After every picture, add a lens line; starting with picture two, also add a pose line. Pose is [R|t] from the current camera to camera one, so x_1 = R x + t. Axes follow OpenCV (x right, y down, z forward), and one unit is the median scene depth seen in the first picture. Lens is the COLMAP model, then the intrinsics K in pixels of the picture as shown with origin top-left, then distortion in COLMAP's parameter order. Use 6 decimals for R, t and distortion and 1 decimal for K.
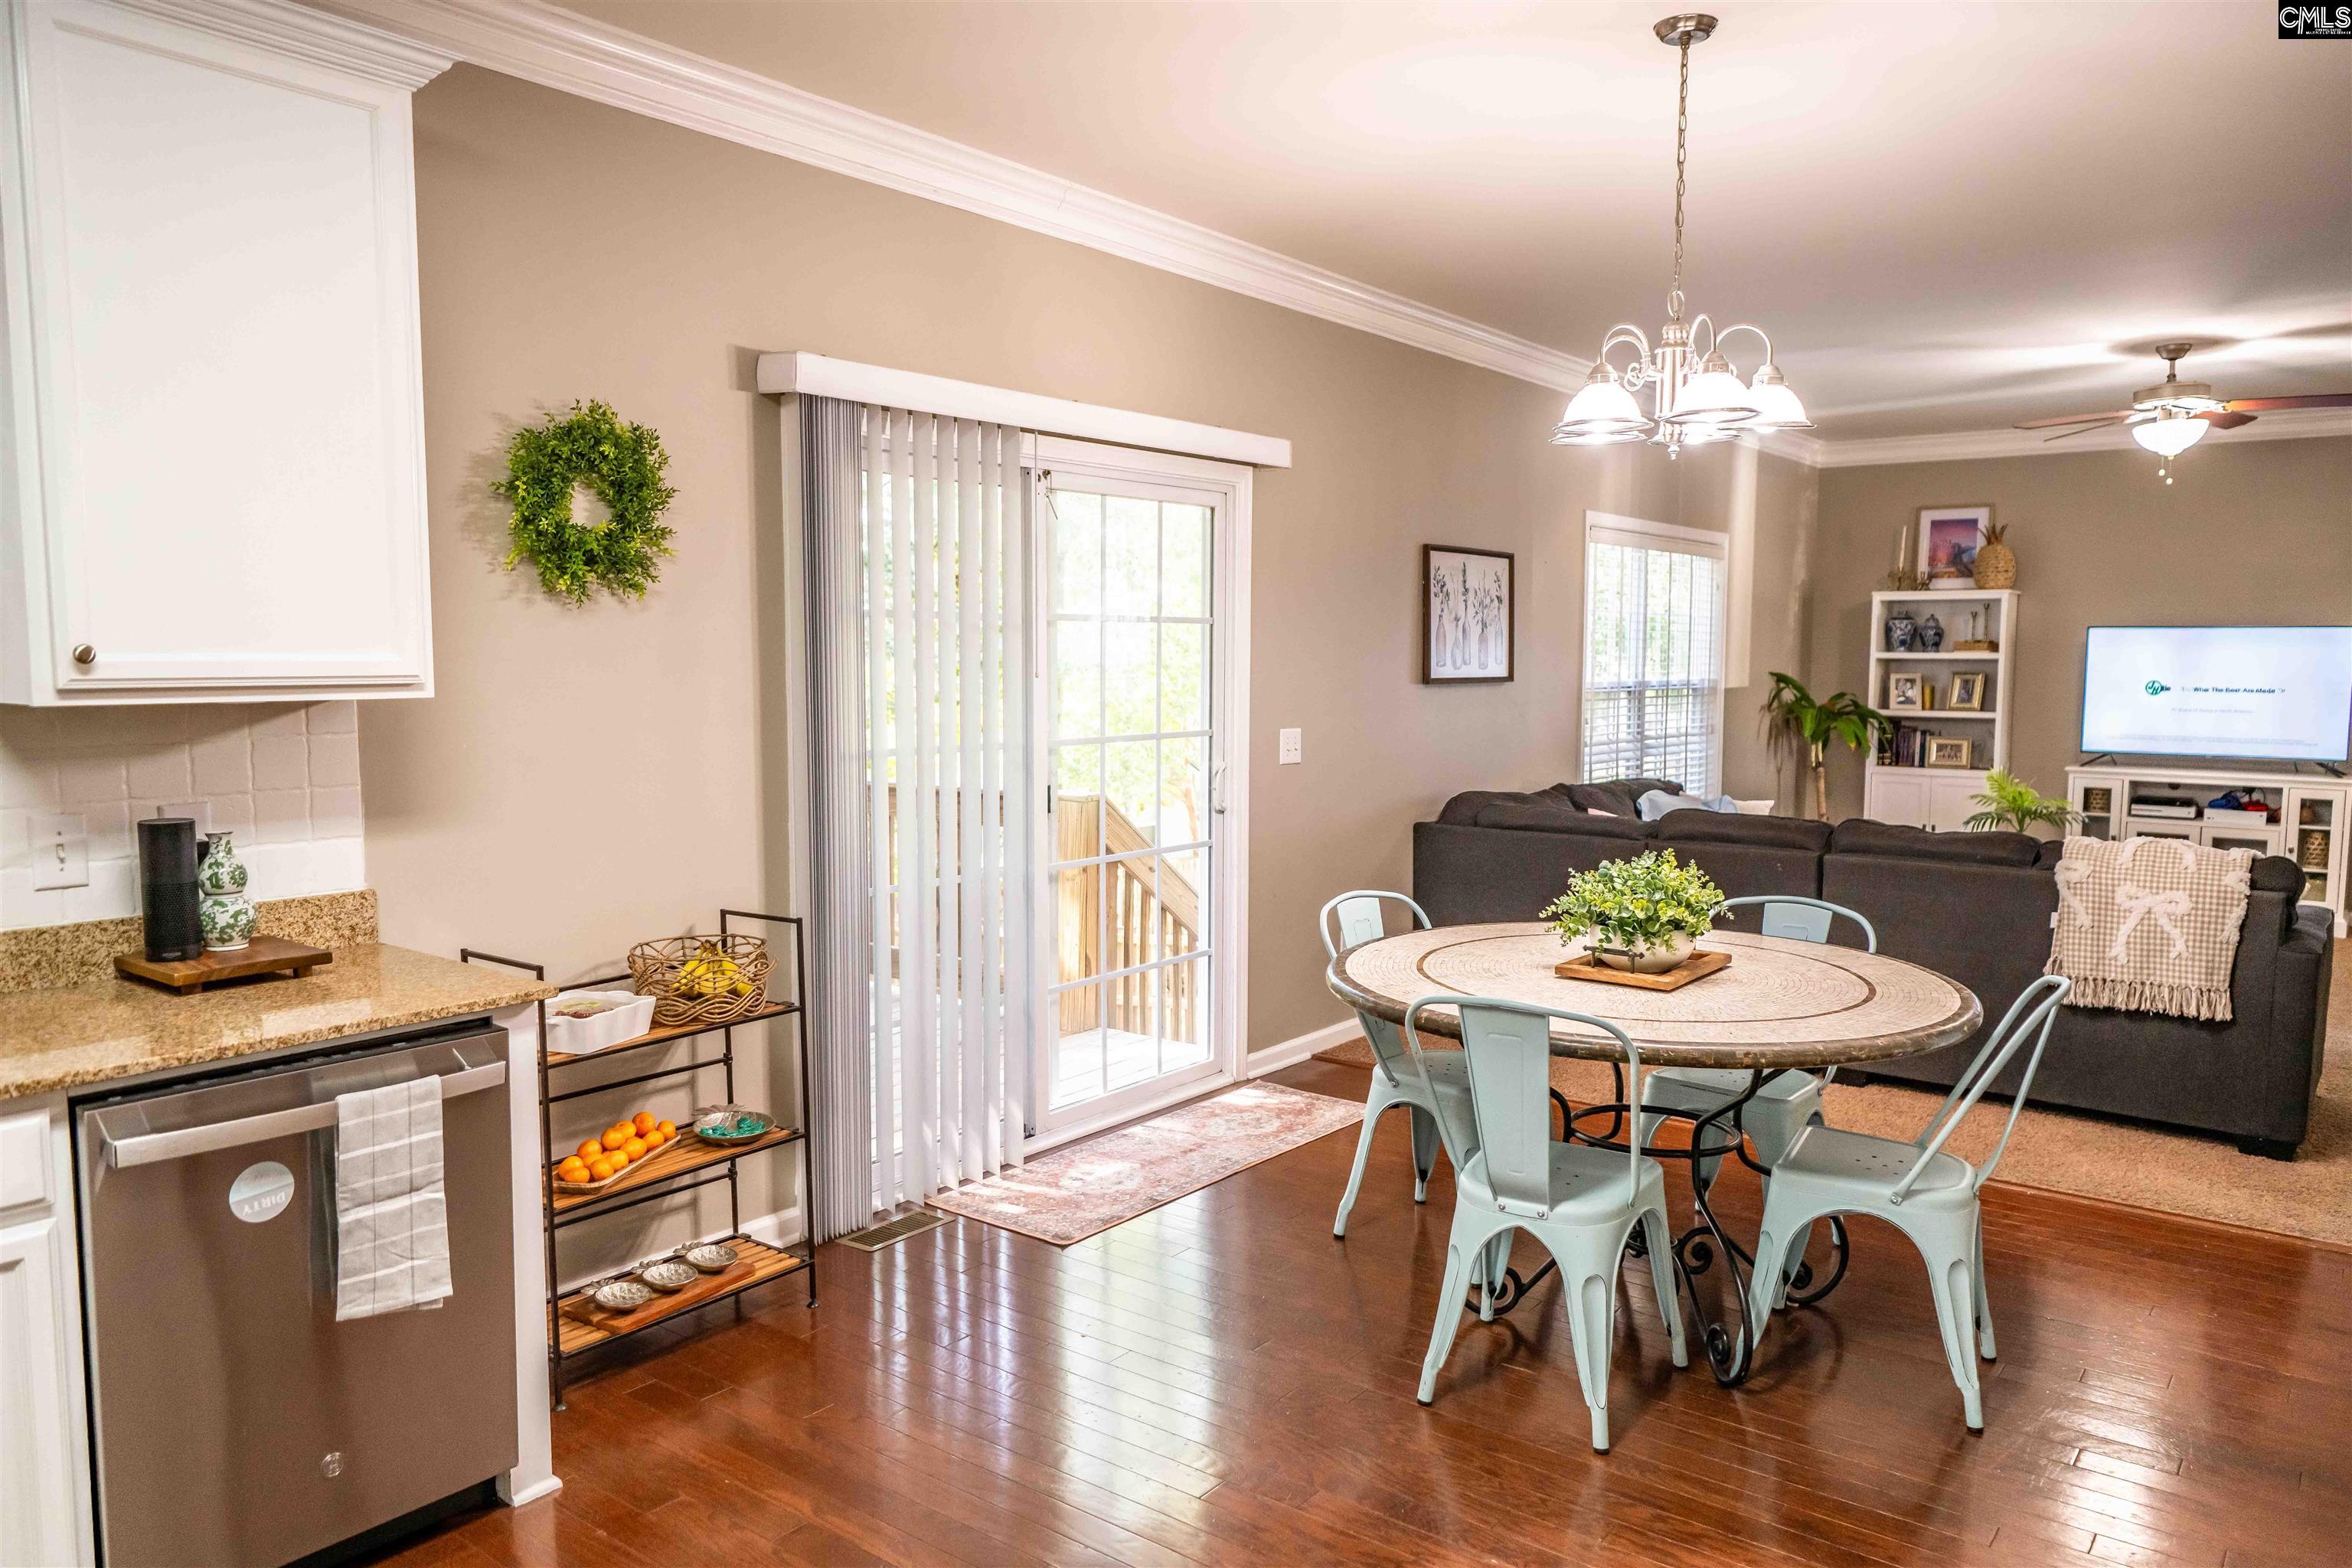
lens RADIAL K [[1607.1, 0, 1176.7], [0, 1607.1, 790.9], [0, 0, 1]] dist [-0.002318, 0.007471]
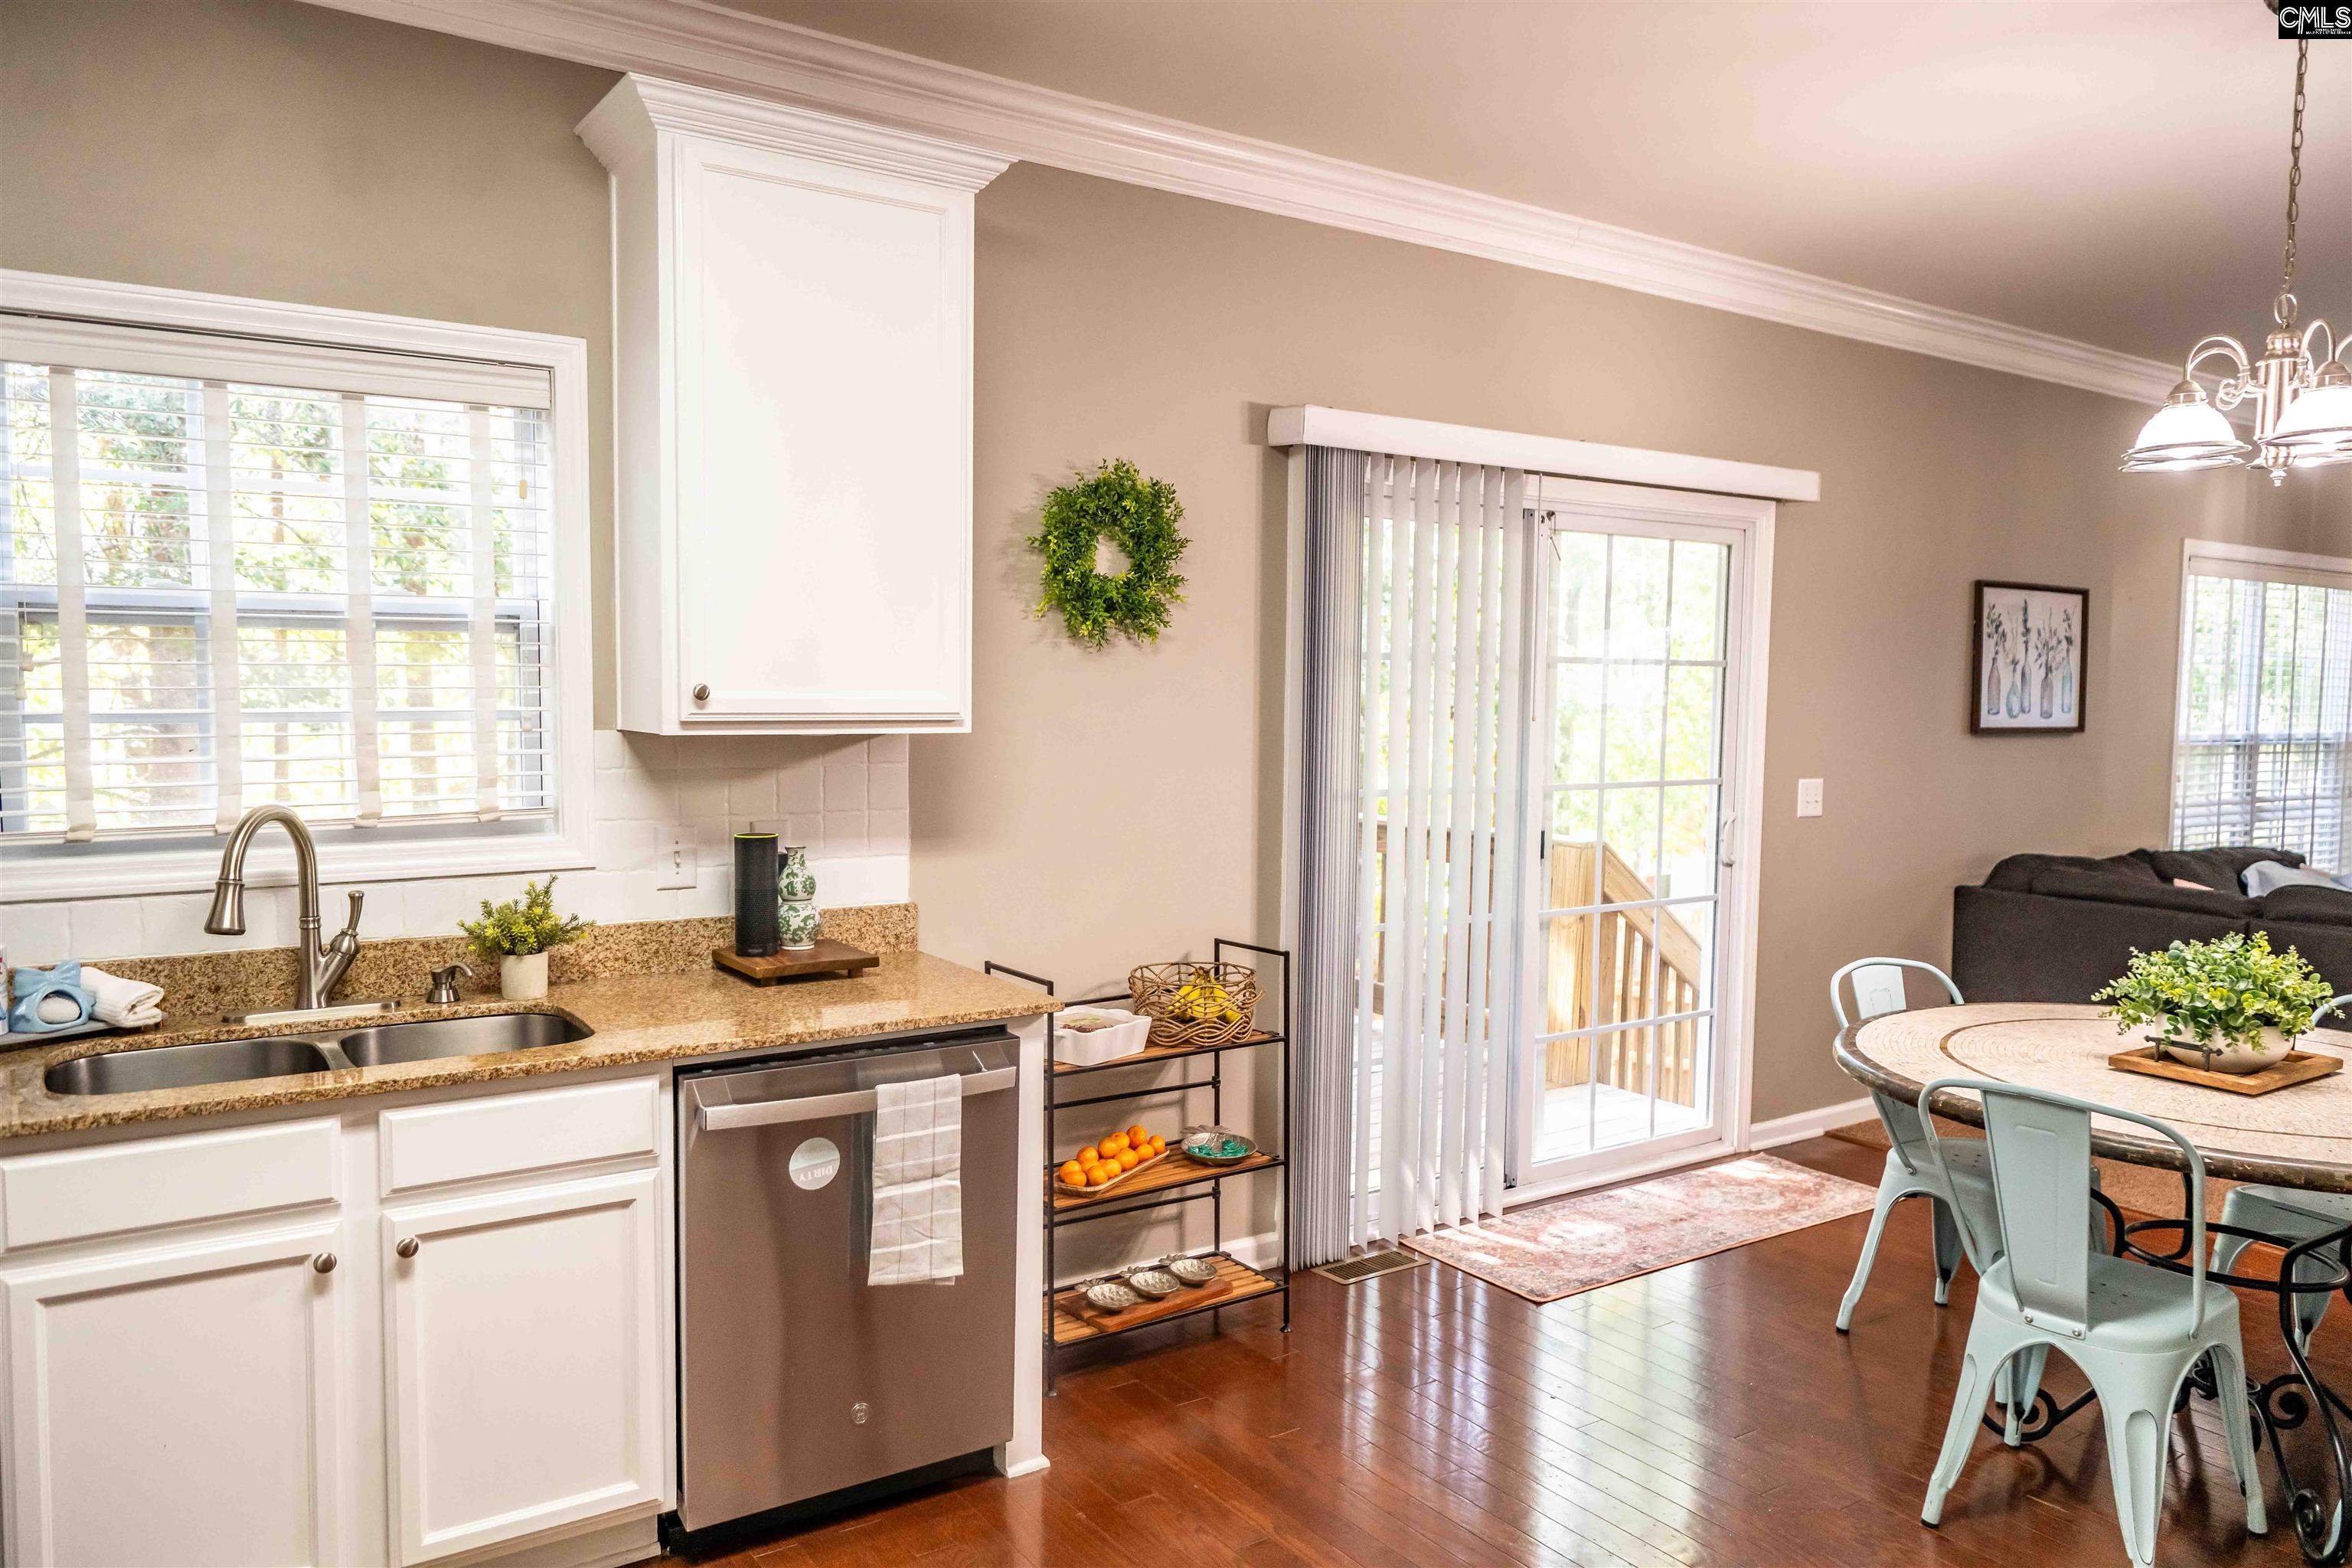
lens RADIAL K [[1622.5, 0, 1176.0], [0, 1622.5, 784.0], [0, 0, 1]] dist [-0.000063, 0.003548]
pose [[0.951551, 0.028447, -0.306171, 0.014080], [-0.036786, 0.999092, -0.021499, -0.003307], [0.305281, 0.031720, 0.951734, -0.018858]]
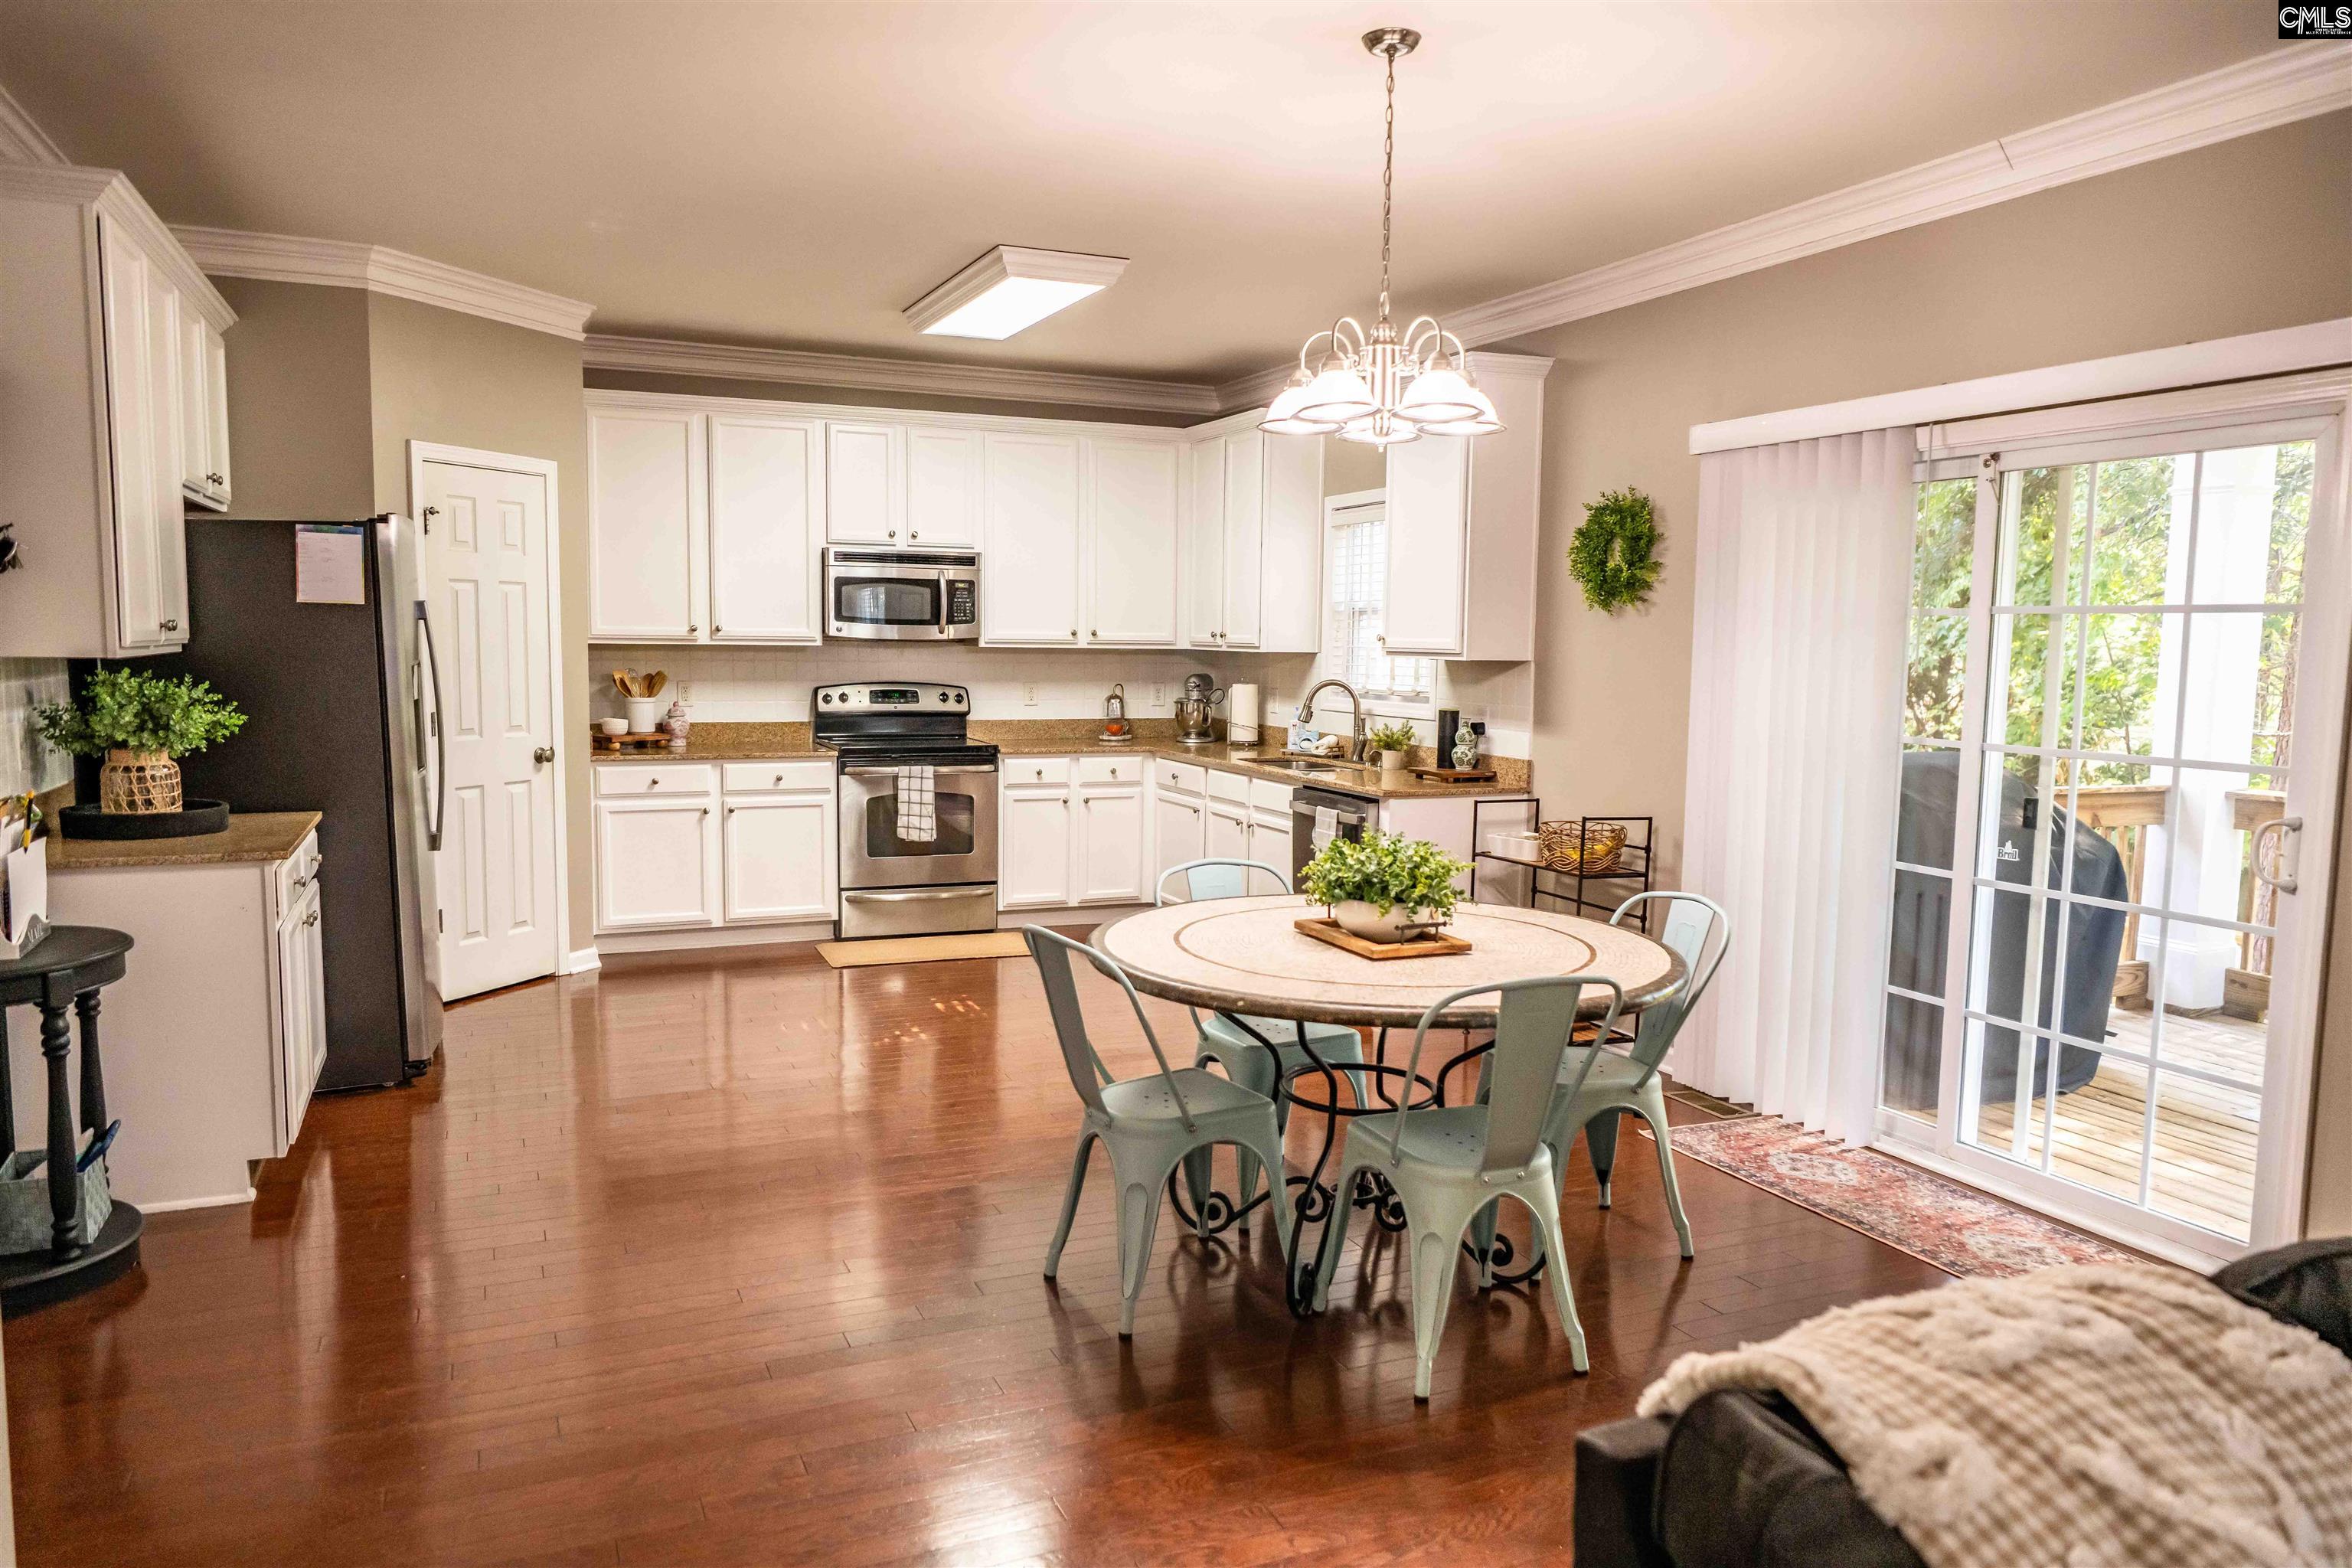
lens RADIAL K [[1607.1, 0, 1176.7], [0, 1607.1, 790.9], [0, 0, 1]] dist [-0.002318, 0.007471]
pose [[-0.477911, 0.074355, -0.875255, 1.351159], [-0.097540, 0.985757, 0.137001, -0.121374], [0.872976, 0.150846, -0.463852, 1.448590]]
